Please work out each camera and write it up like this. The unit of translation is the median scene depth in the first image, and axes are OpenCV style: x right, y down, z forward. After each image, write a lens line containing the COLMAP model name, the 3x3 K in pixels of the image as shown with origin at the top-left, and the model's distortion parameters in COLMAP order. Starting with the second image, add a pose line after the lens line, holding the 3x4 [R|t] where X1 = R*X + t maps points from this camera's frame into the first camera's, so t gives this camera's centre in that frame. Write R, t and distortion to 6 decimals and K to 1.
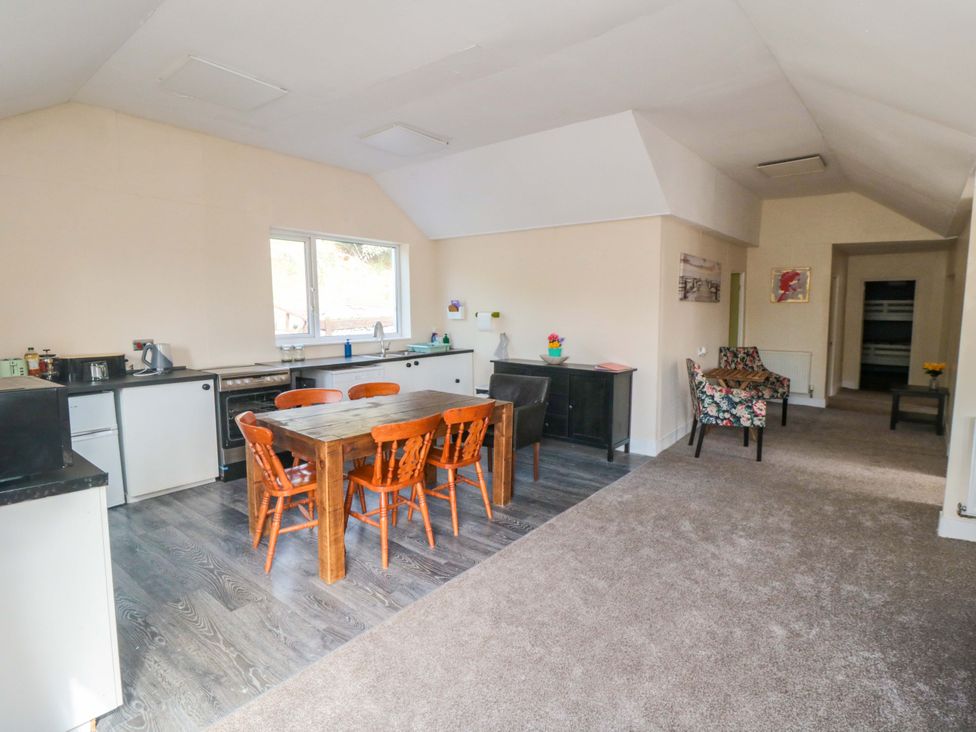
lens RADIAL K [[510.3, 0, 507.0], [0, 510.3, 361.3], [0, 0, 1]] dist [0.003534, -0.014837]
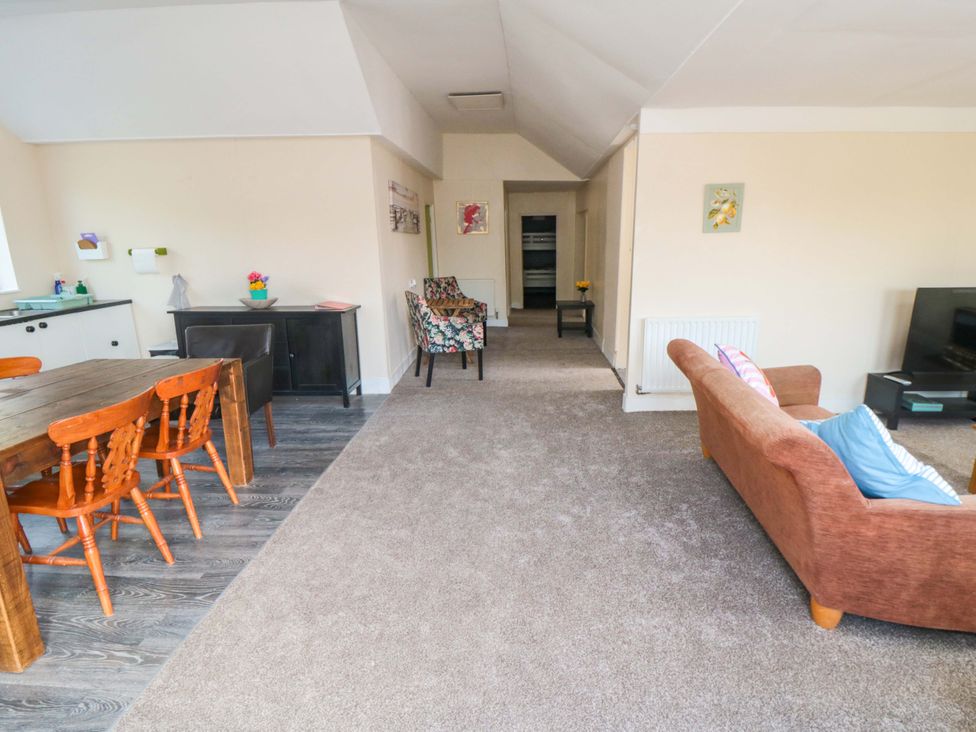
lens RADIAL K [[510.3, 0, 507.0], [0, 510.3, 361.3], [0, 0, 1]] dist [0.003534, -0.014837]
pose [[0.805218, -0.146928, 0.574487, -0.097596], [0.076444, 0.986453, 0.145144, 0.000458], [-0.588031, -0.072957, 0.805542, 0.093713]]
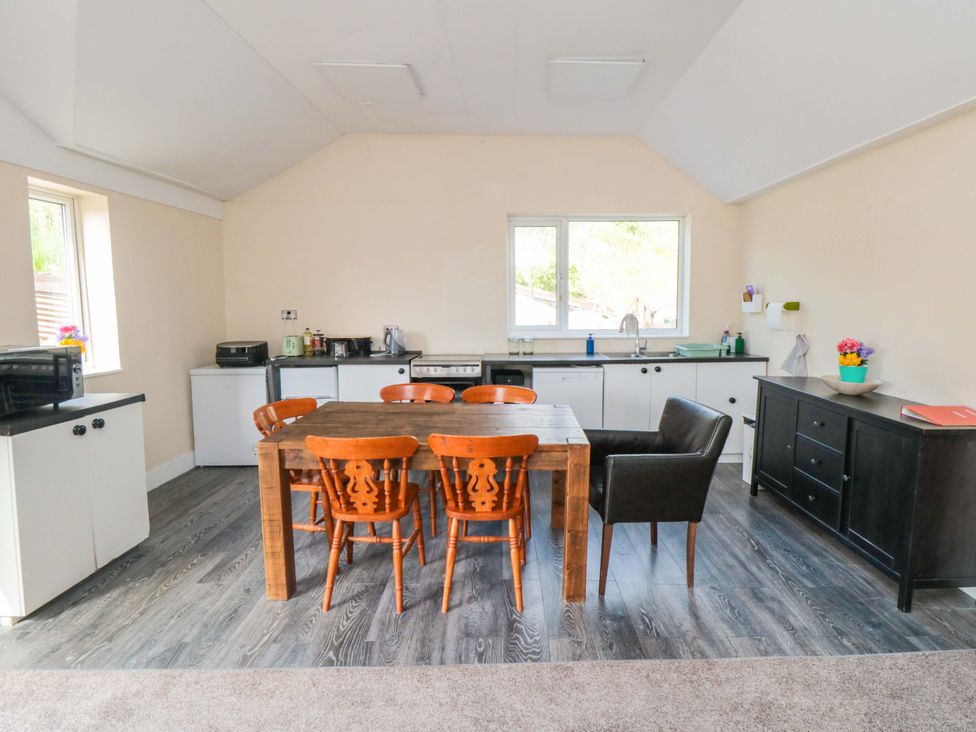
lens RADIAL K [[516.0, 0, 503.8], [0, 516.0, 359.6], [0, 0, 1]] dist [0.000567, -0.011776]
pose [[0.632748, 0.080845, -0.770126, 0.361234], [-0.076797, 0.996184, 0.041479, -0.033530], [0.770540, 0.032897, 0.636542, 0.452421]]
